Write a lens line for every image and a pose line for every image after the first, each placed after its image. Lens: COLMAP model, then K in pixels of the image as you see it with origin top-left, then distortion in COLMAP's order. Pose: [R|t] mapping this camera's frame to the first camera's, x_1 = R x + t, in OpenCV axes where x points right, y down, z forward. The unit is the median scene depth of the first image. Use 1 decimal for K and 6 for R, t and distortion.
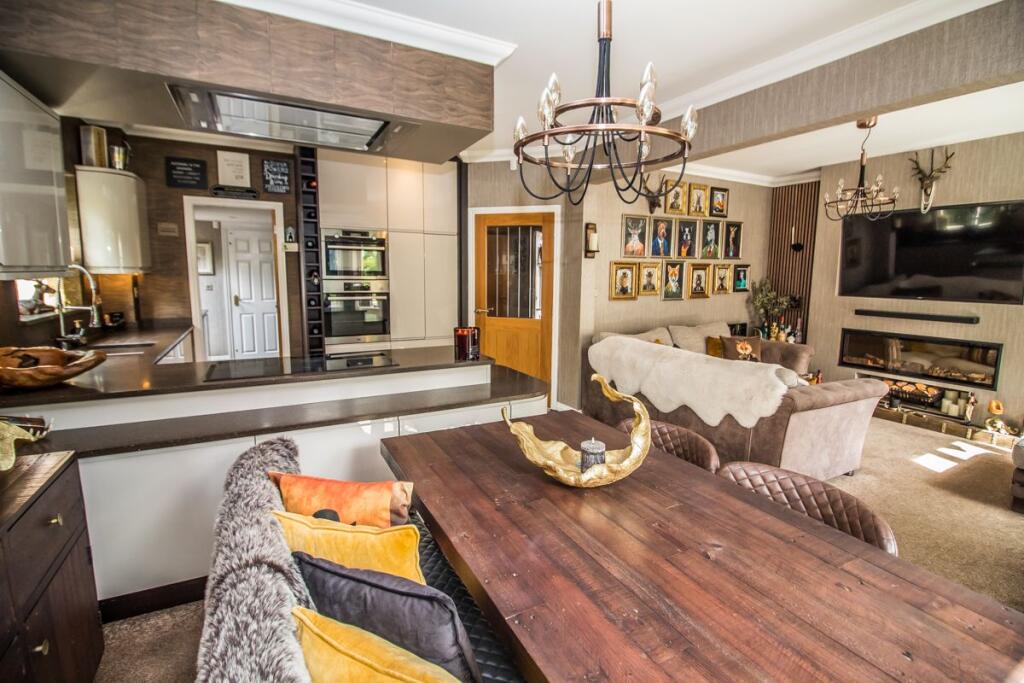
lens RADIAL K [[473.4, 0, 514.2], [0, 473.4, 336.0], [0, 0, 1]] dist [-0.005418, -0.010747]
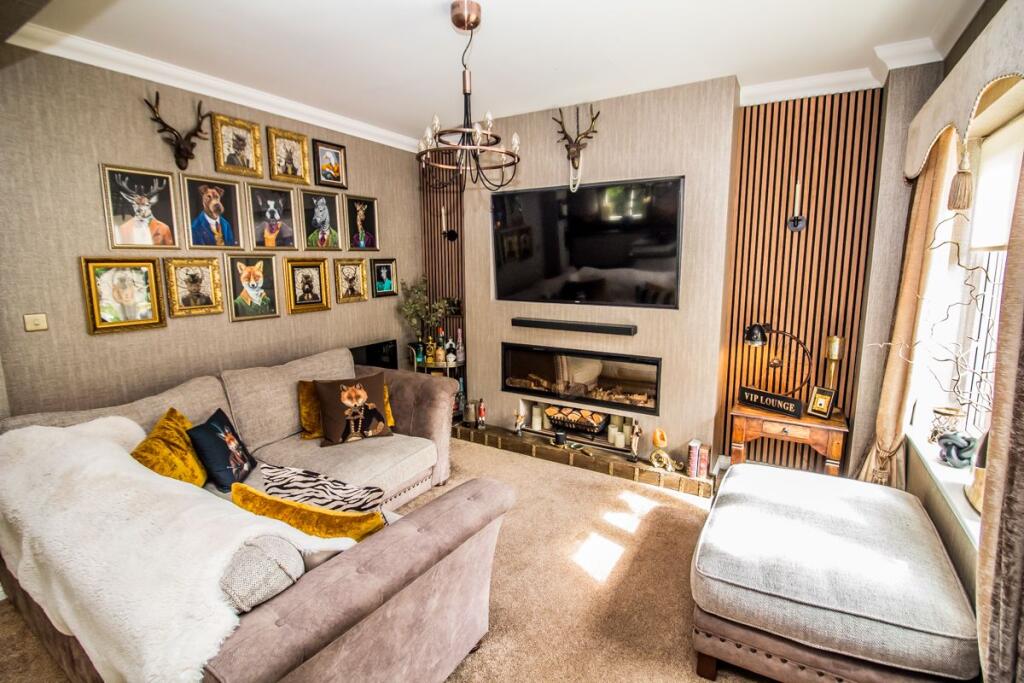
lens RADIAL K [[473.4, 0, 514.9], [0, 473.4, 335.0], [0, 0, 1]] dist [-0.005418, -0.010747]
pose [[0.863547, -0.085254, 0.497009, 0.340408], [0.073691, 0.996359, 0.042873, -0.060916], [-0.498854, -0.000398, 0.866686, 0.330328]]
